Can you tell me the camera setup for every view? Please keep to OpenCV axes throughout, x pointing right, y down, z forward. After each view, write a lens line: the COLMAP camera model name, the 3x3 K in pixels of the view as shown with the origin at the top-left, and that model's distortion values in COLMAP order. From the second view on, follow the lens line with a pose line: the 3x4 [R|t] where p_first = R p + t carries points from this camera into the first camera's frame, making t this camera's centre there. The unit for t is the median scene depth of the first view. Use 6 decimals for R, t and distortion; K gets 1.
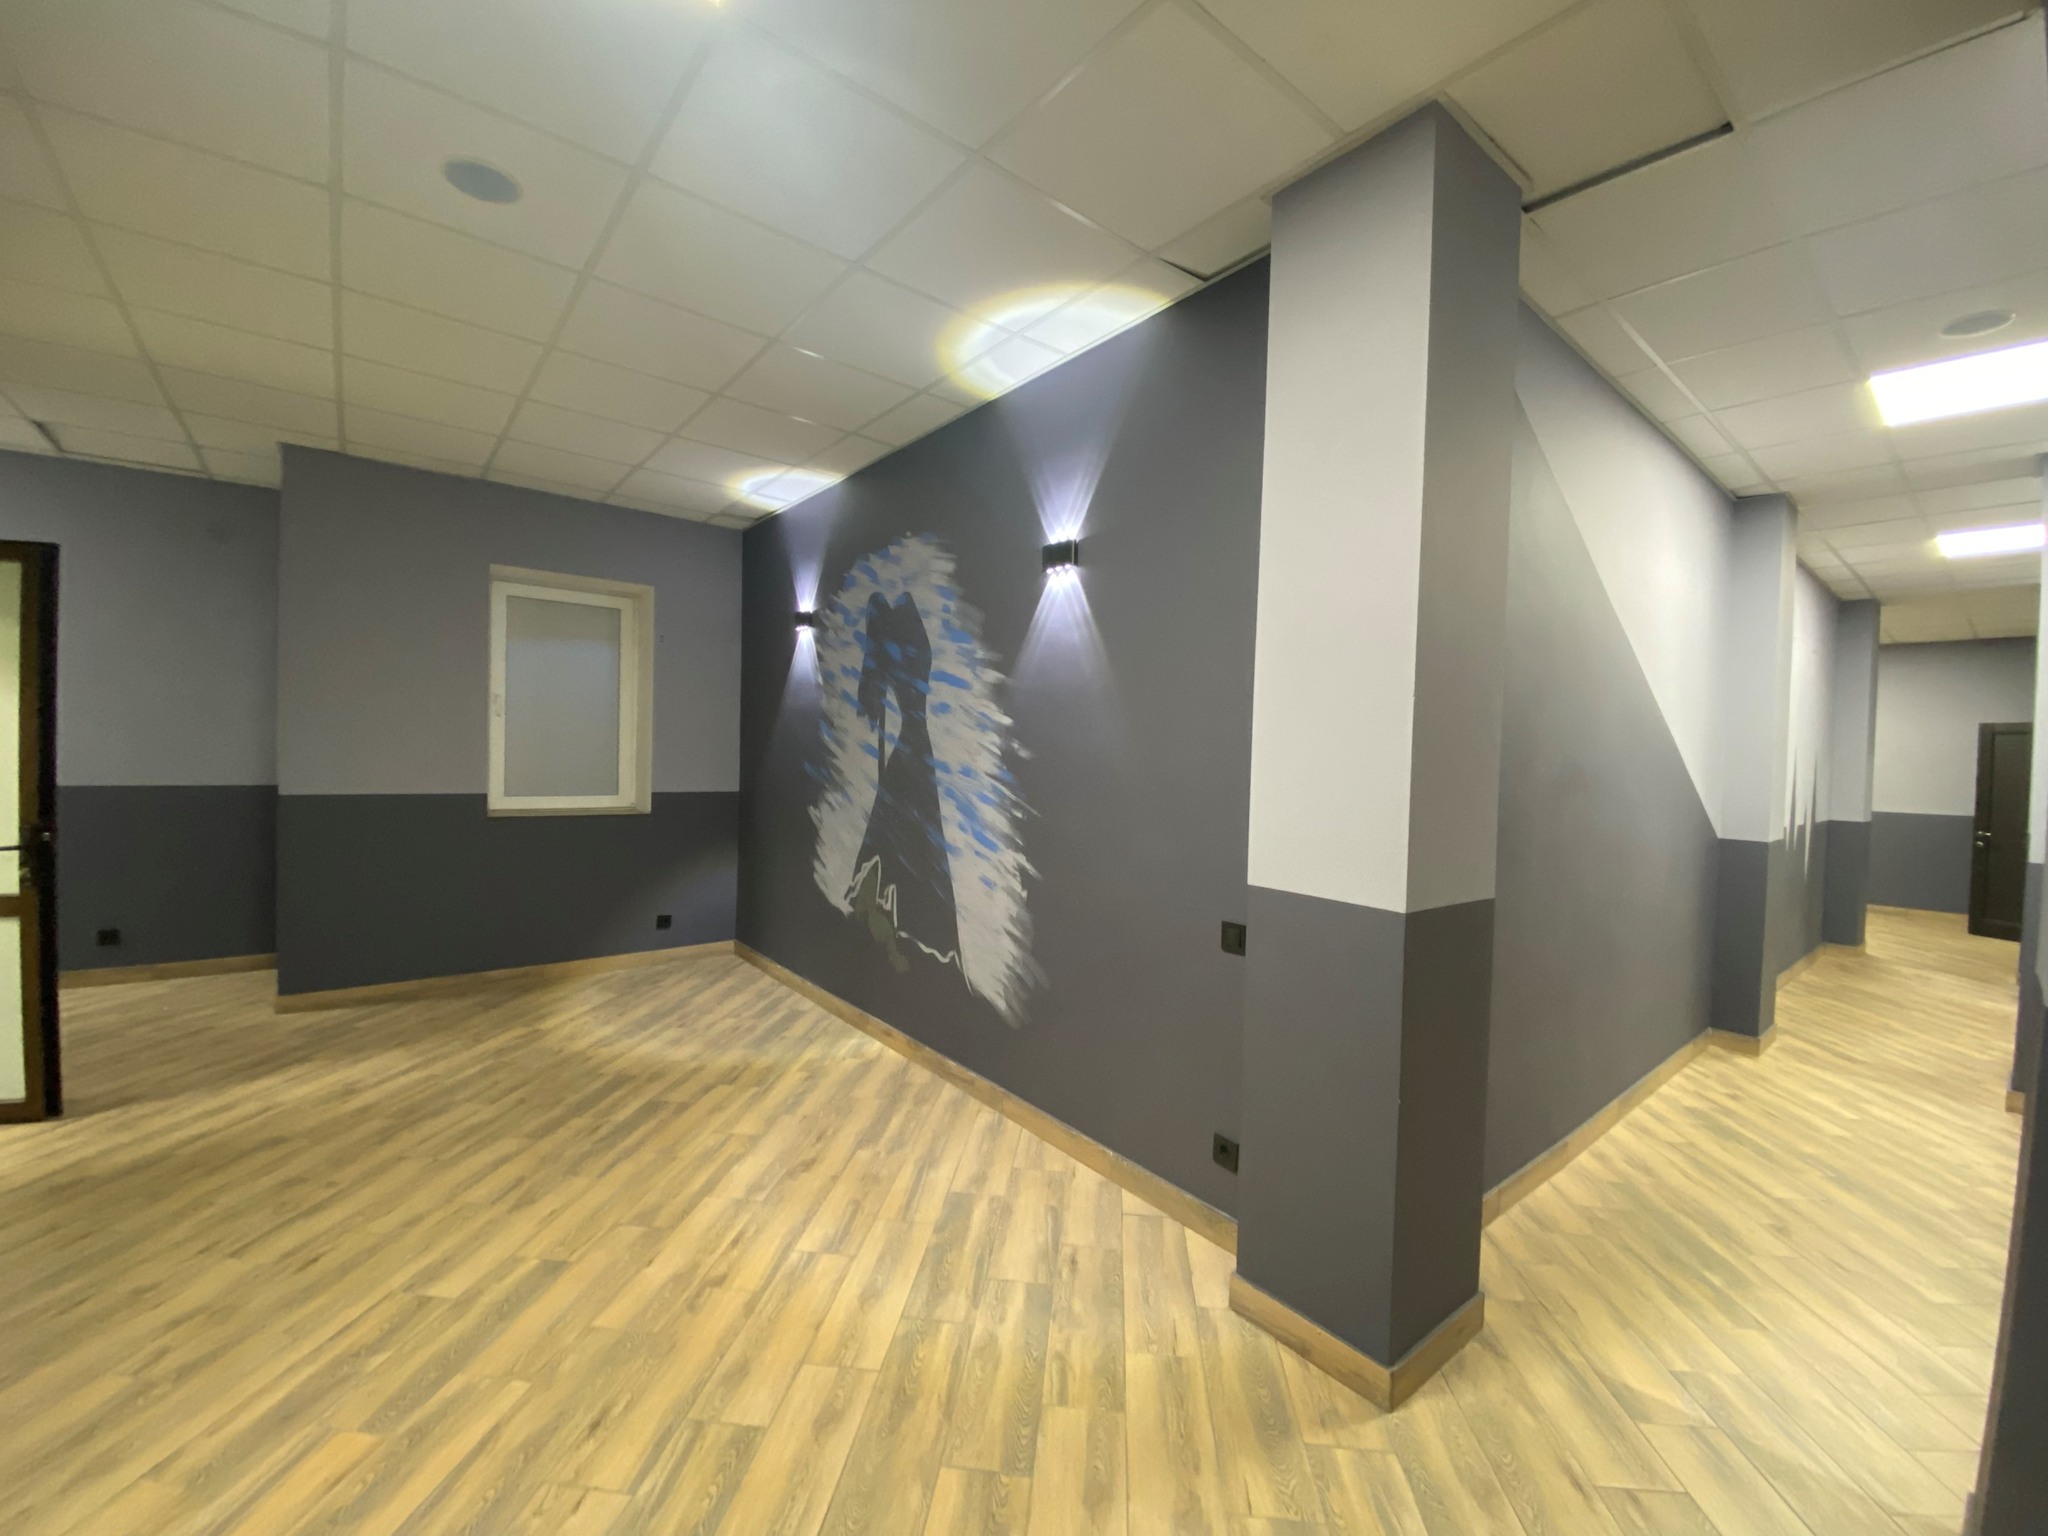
lens RADIAL K [[829.2, 0, 1024.0], [0, 829.2, 768.0], [0, 0, 1]] dist [0.020607, -0.021513]
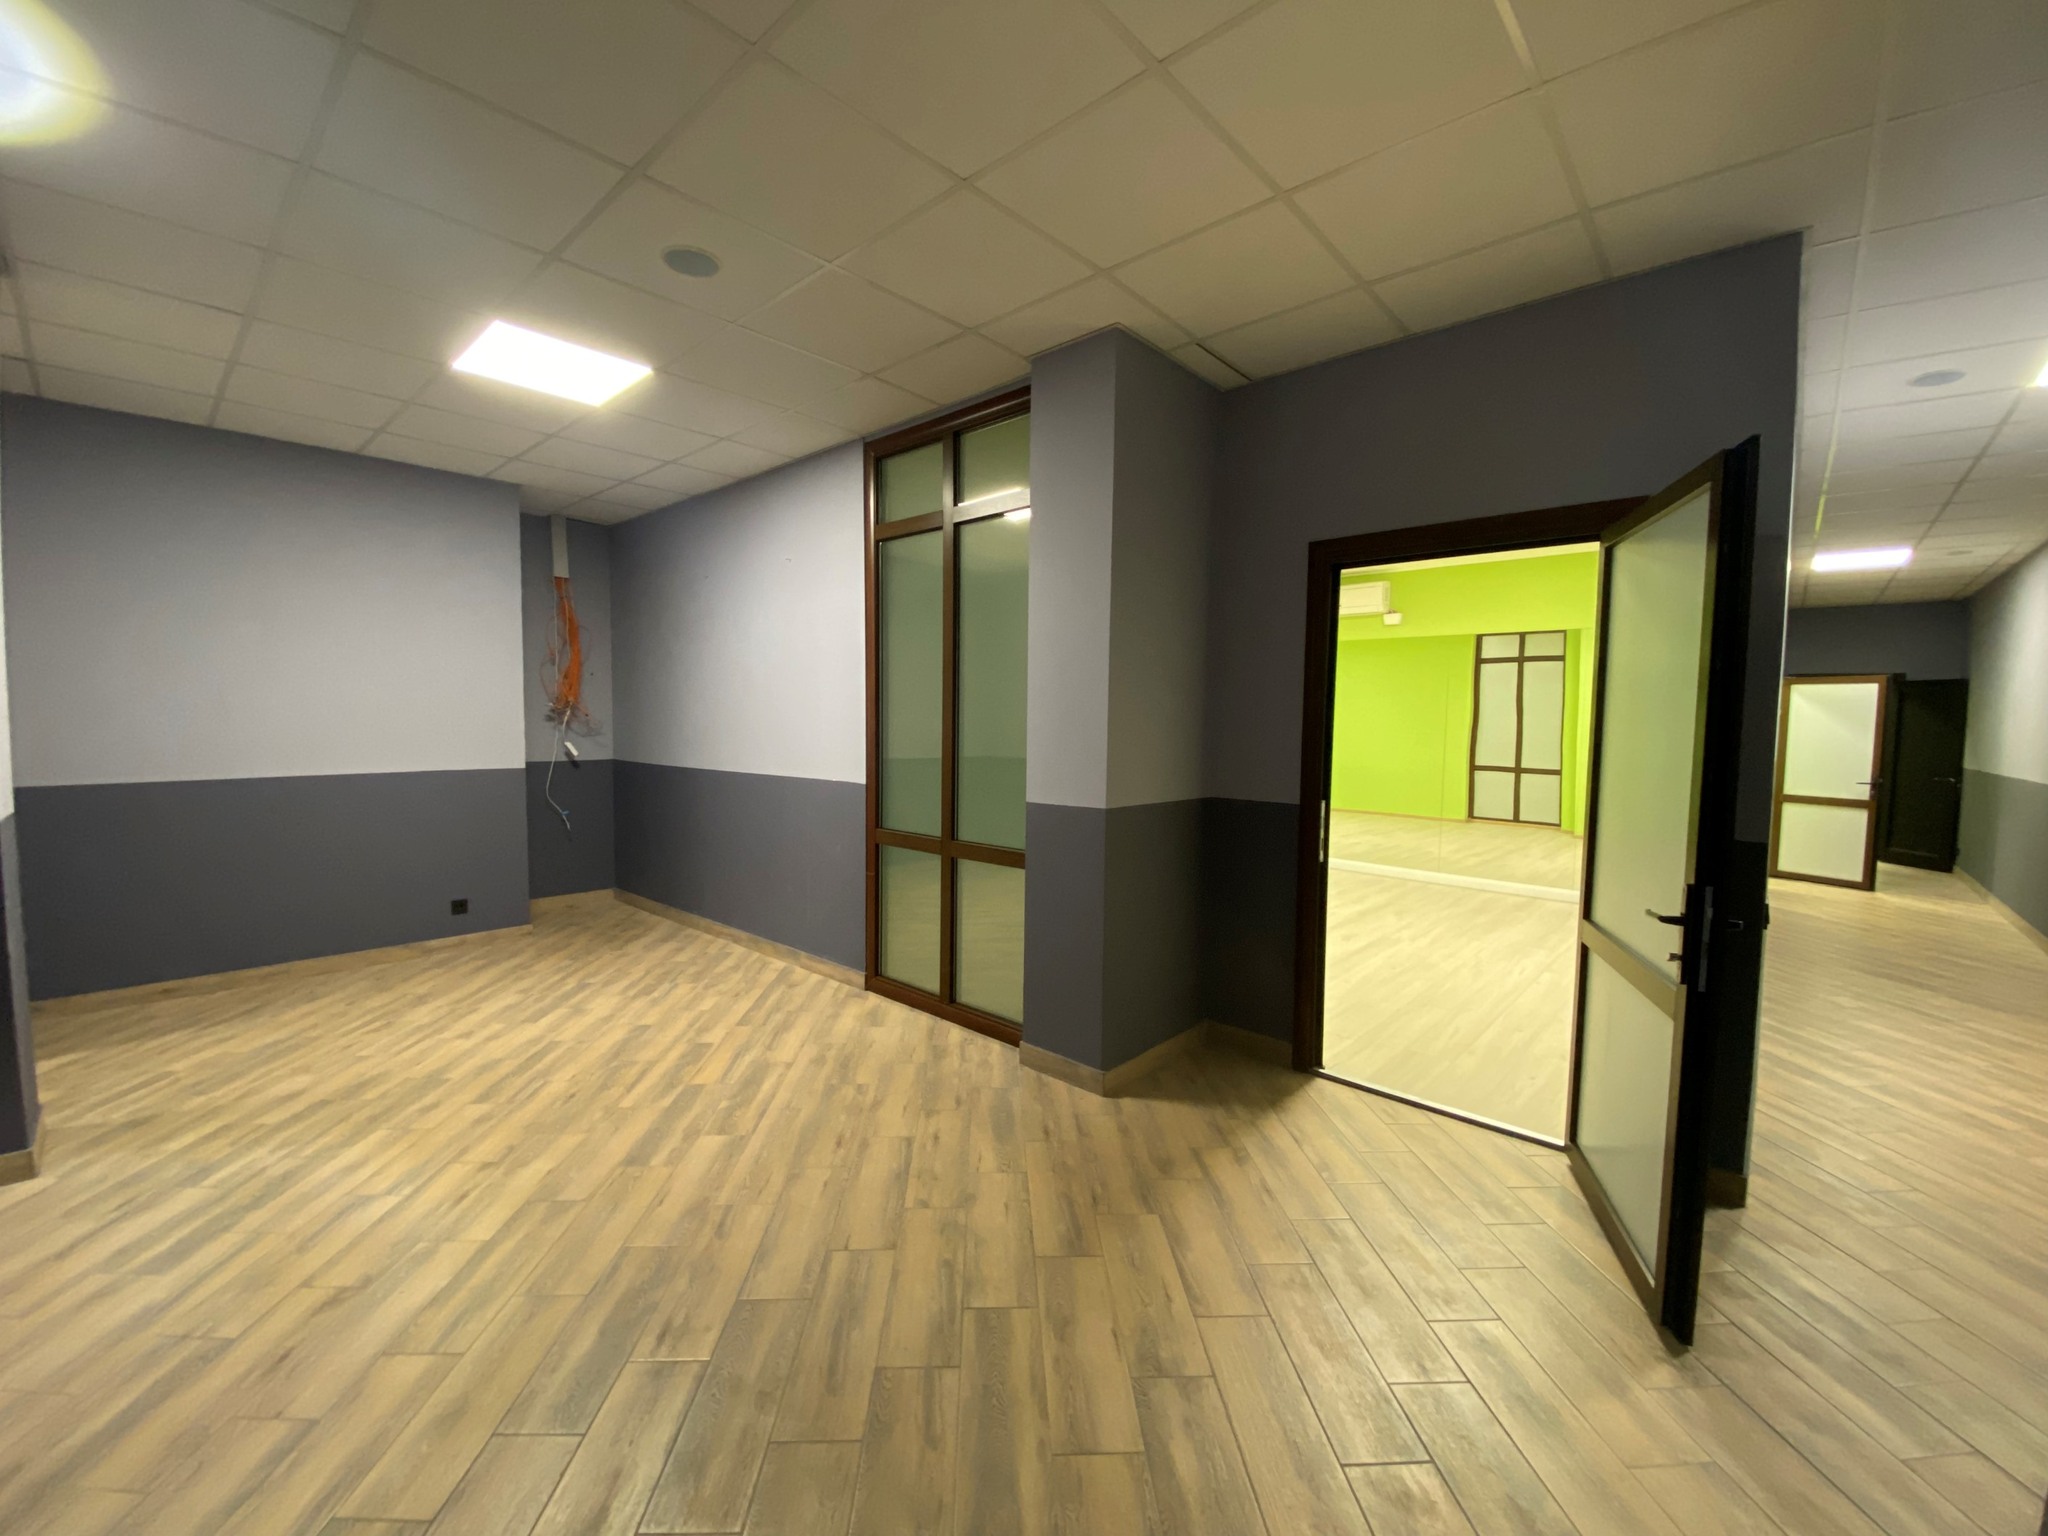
lens RADIAL K [[831.7, 0, 1003.3], [0, 831.7, 765.6], [0, 0, 1]] dist [-0.000248, -0.014424]
pose [[-0.990380, -0.033311, -0.134308, -0.662806], [-0.044596, 0.995642, 0.081910, -0.055163], [0.130994, 0.087111, -0.987549, 1.594173]]
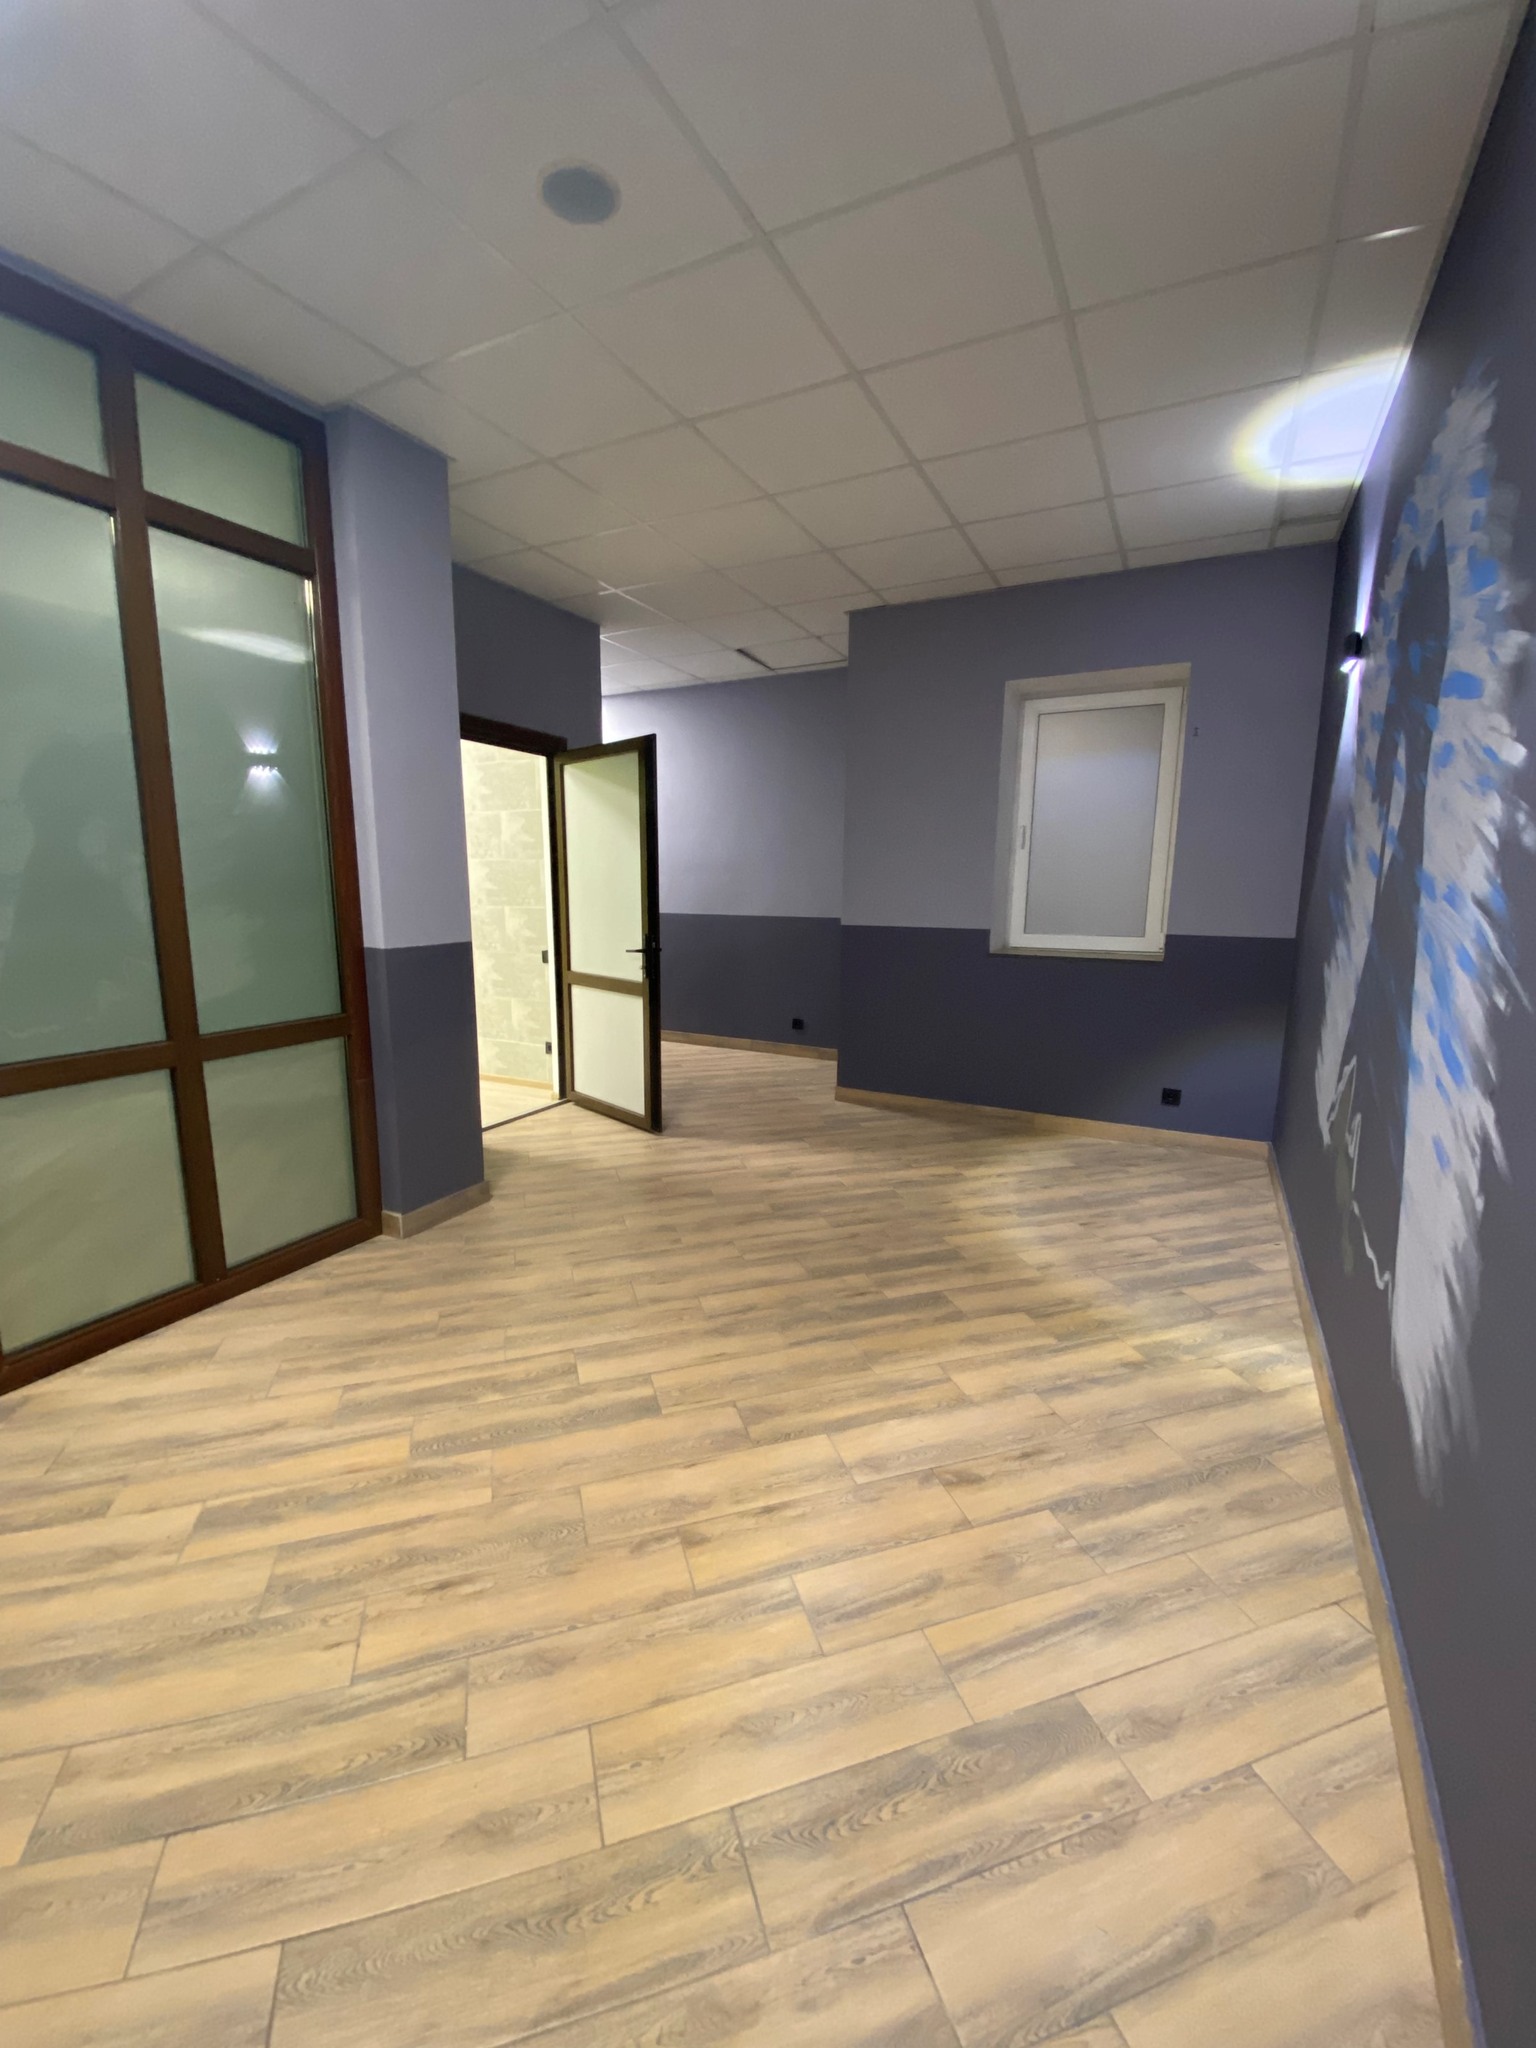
lens RADIAL K [[829.2, 0, 777.7], [0, 829.2, 1032.1], [0, 0, 1]] dist [0.020607, -0.021513]
pose [[0.405926, 0.144102, -0.902474, 0.217533], [-0.020365, 0.988672, 0.148706, 0.020168], [0.913679, -0.041985, 0.404262, 0.562044]]
